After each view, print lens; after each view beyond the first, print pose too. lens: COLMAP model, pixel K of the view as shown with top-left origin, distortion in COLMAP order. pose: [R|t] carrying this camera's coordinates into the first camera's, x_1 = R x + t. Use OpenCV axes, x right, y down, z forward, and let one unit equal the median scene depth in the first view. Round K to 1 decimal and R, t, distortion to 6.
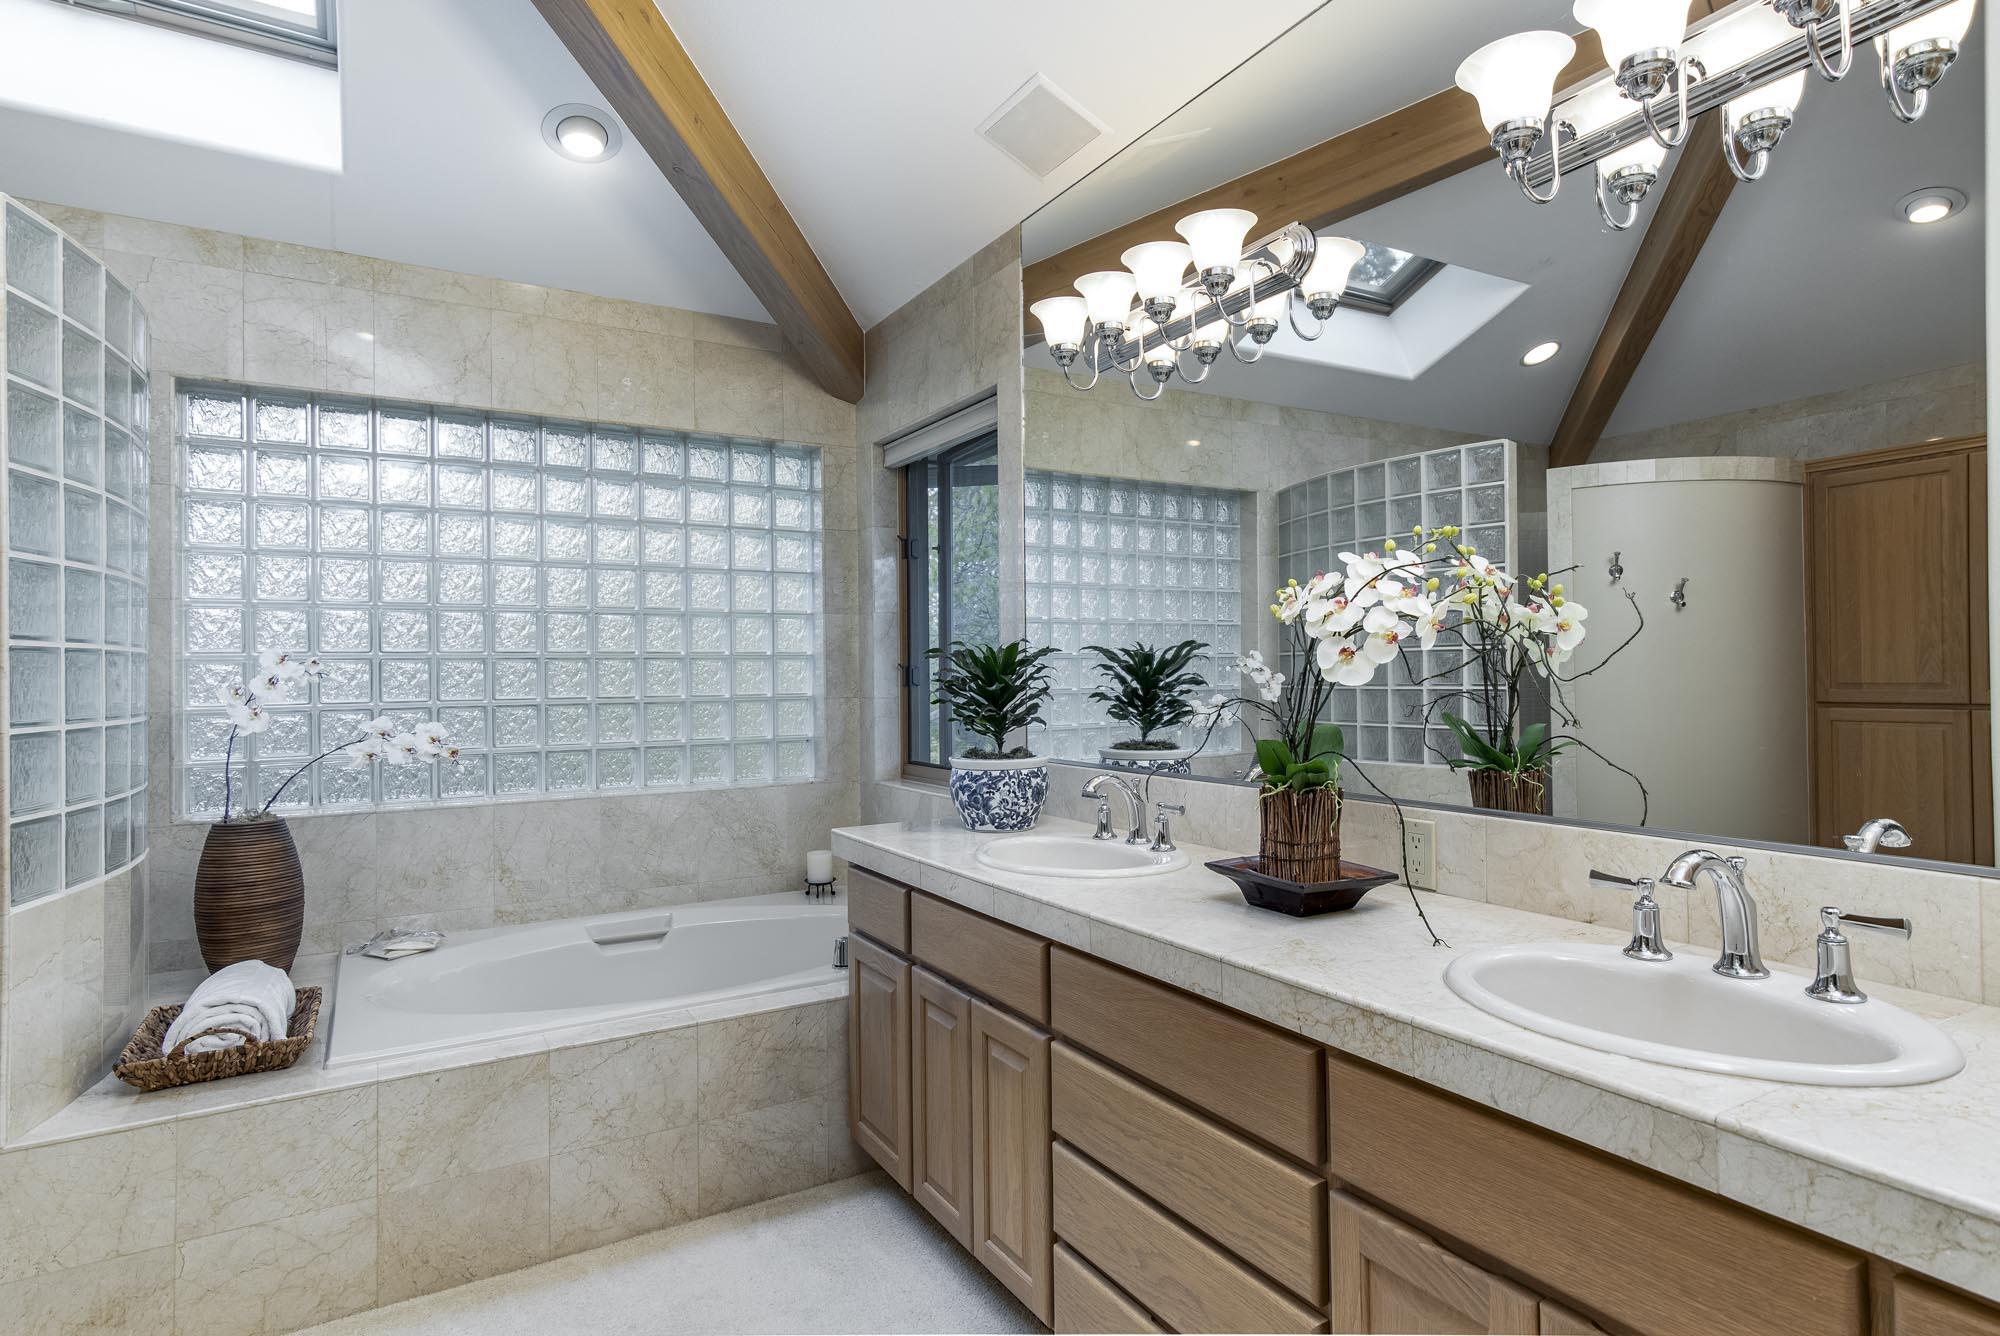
lens RADIAL K [[1064.1, 0, 999.7], [0, 1064.1, 665.2], [0, 0, 1]] dist [0.000040, 0.000639]
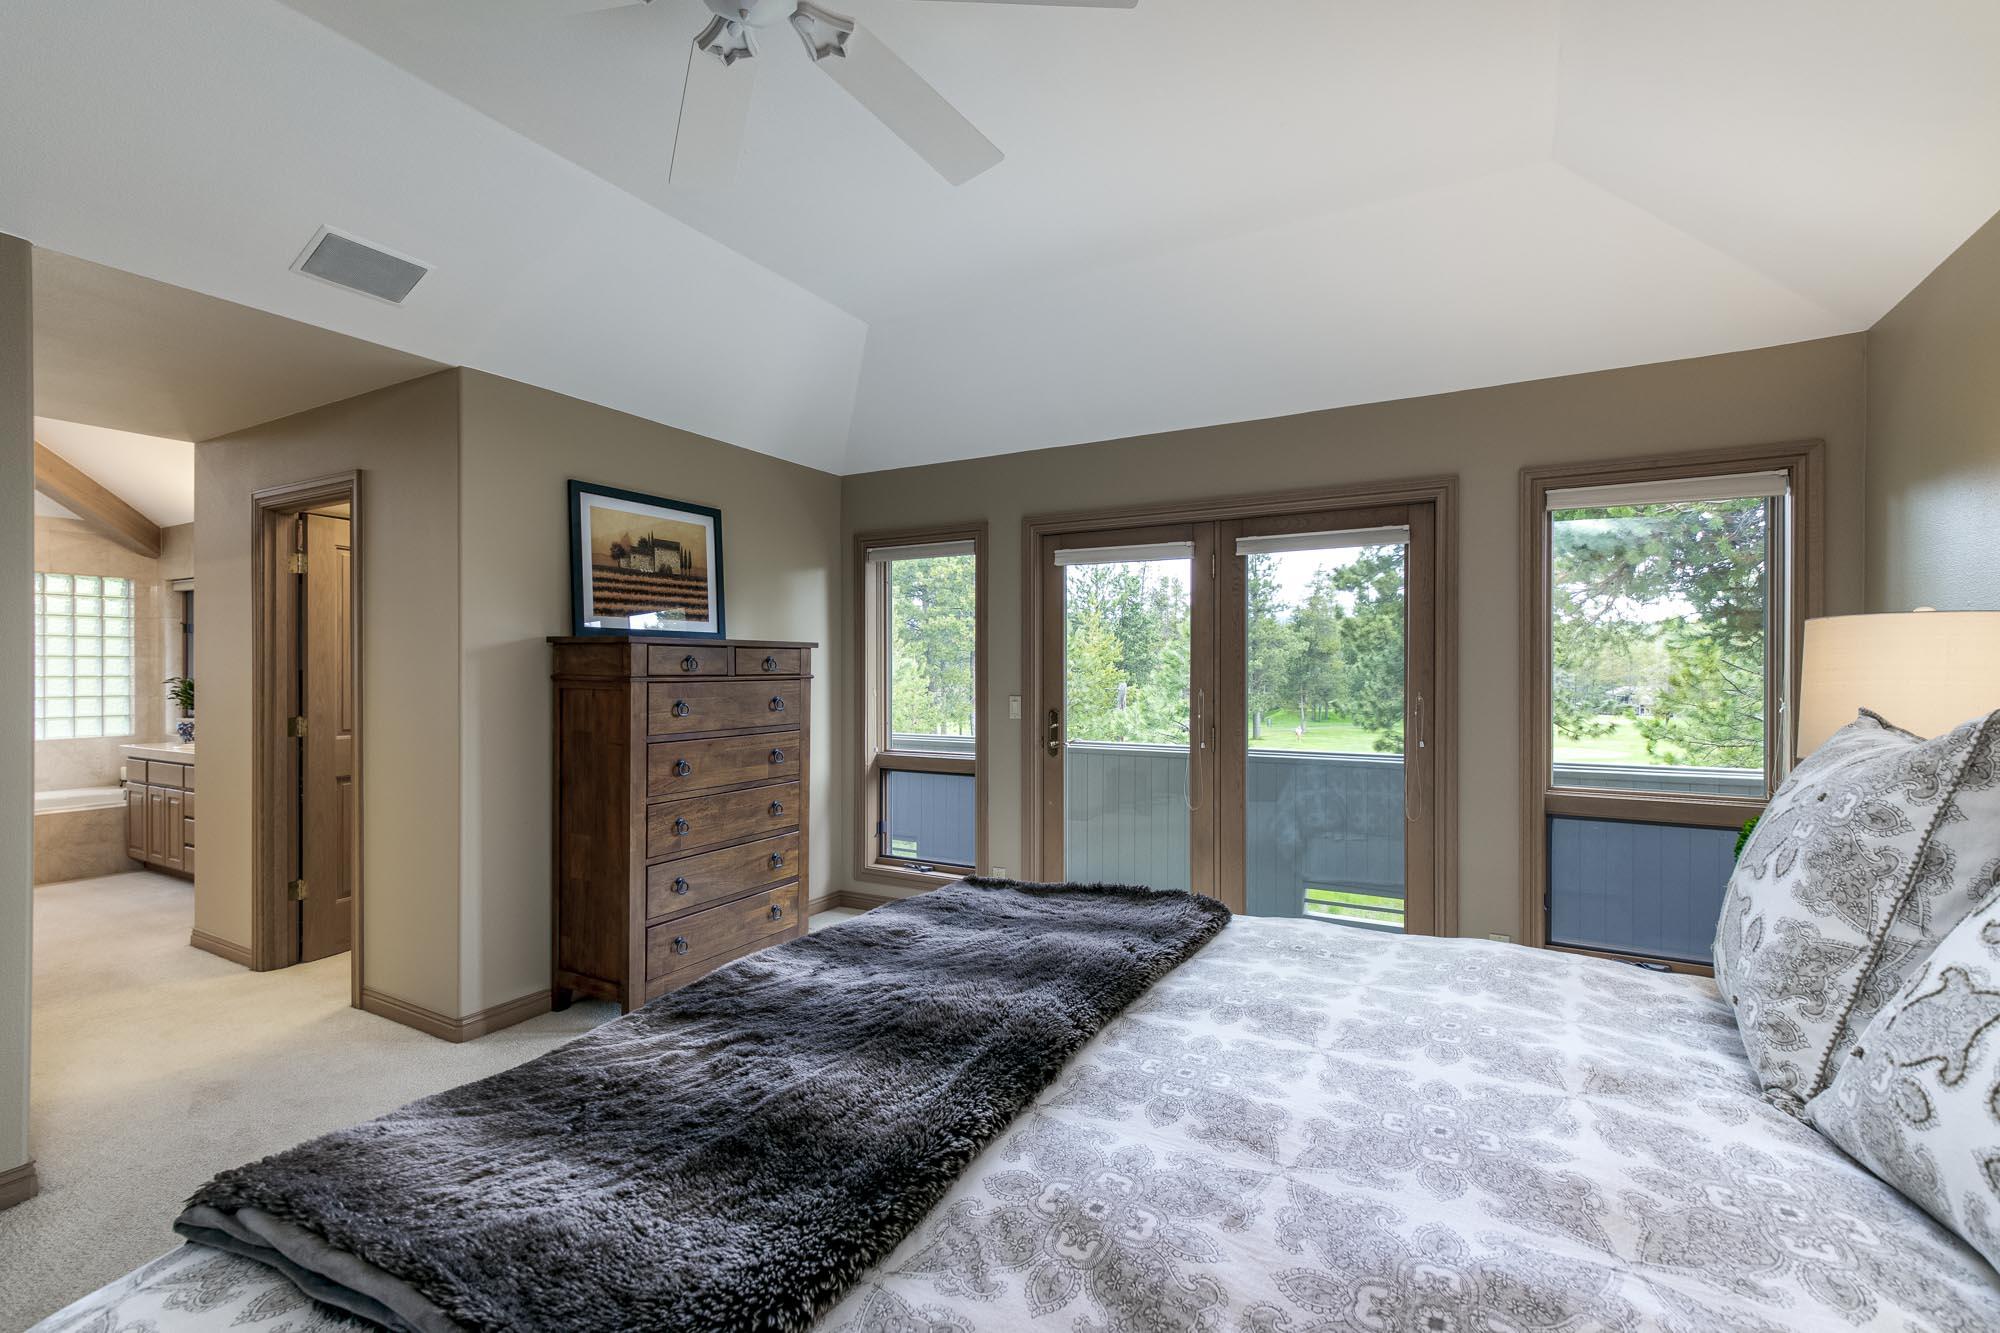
lens RADIAL K [[890.5, 0, 1015.0], [0, 890.5, 673.3], [0, 0, 1]] dist [0.008177, 0.000752]
pose [[0.855833, 0.007737, 0.517195, 0.152297], [-0.016713, 0.999780, 0.012699, -0.024947], [-0.516983, -0.019512, 0.855773, -0.534373]]
